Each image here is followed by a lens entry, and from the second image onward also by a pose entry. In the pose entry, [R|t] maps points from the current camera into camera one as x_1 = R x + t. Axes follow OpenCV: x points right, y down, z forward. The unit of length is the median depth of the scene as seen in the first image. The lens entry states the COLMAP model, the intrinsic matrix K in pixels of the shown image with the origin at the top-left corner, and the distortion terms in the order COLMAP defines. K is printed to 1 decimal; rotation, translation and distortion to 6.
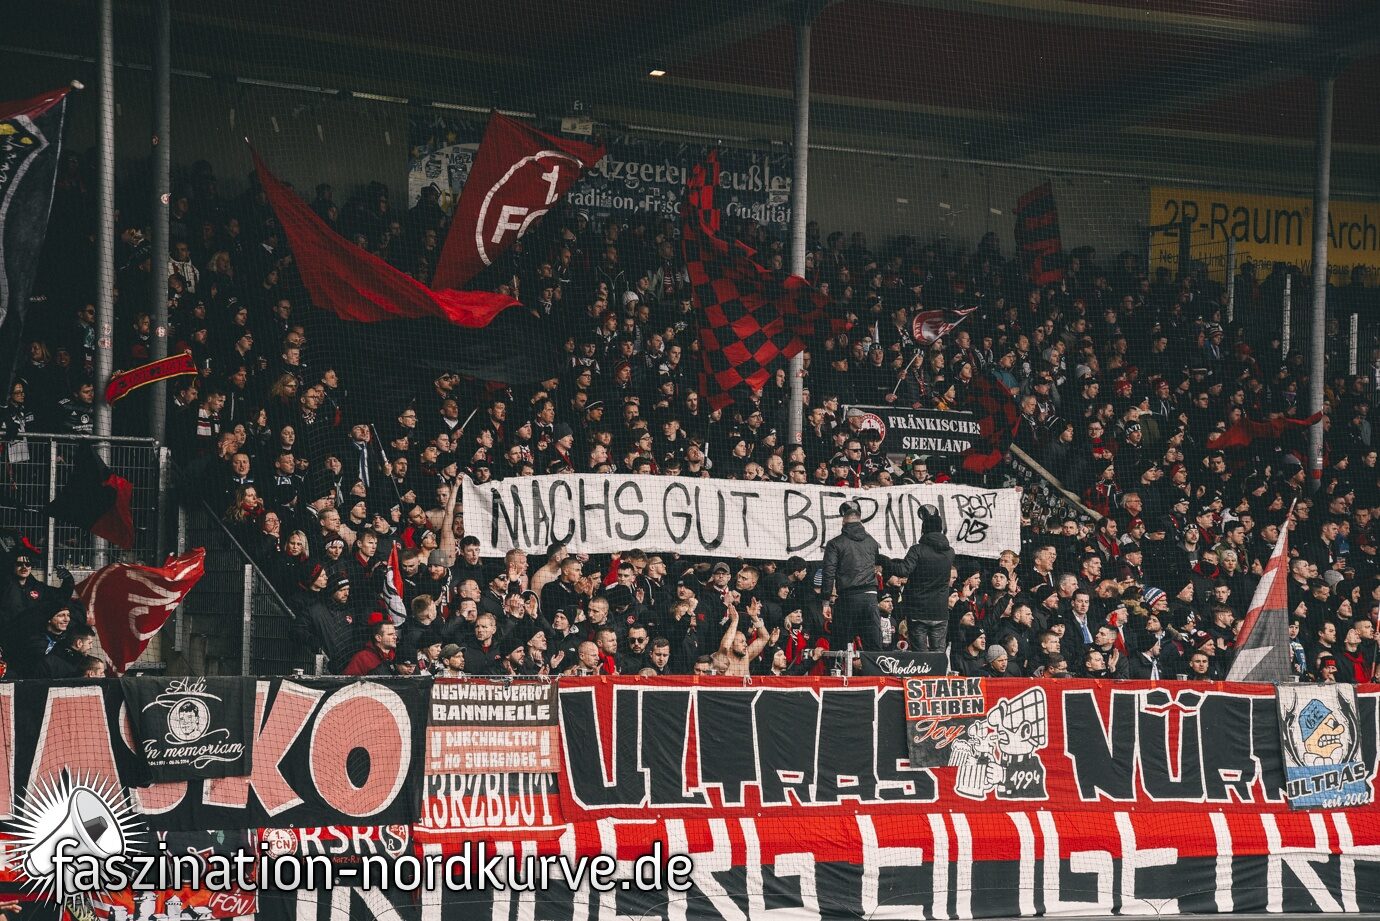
lens RADIAL K [[3145.9, 0, 707.0], [0, 3145.9, 466.7], [0, 0, 1]] dist [0.805636, 0.000000]
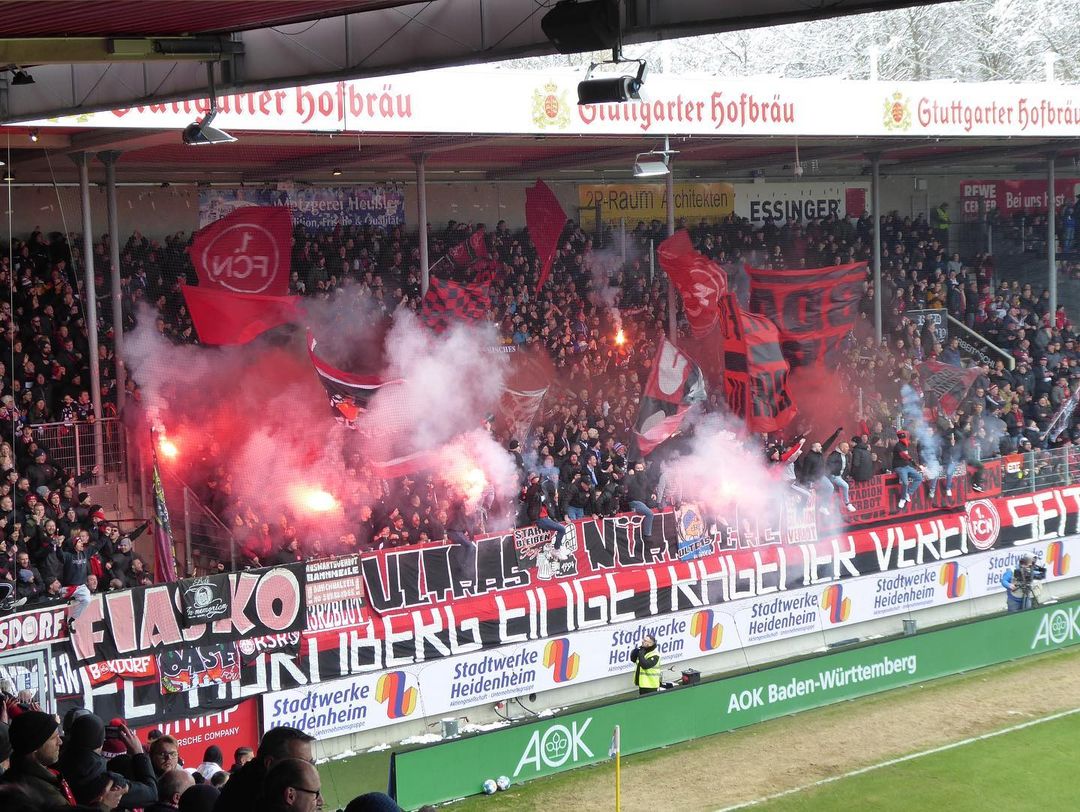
lens RADIAL K [[2051.4, 0, 568.8], [0, 2051.4, 386.3], [0, 0, 1]] dist [0.179884, 0.000000]
pose [[0.985037, -0.059021, 0.161919, -0.122381], [0.040055, 0.992206, 0.117992, -0.196558], [-0.167621, -0.109741, 0.979725, -0.358879]]
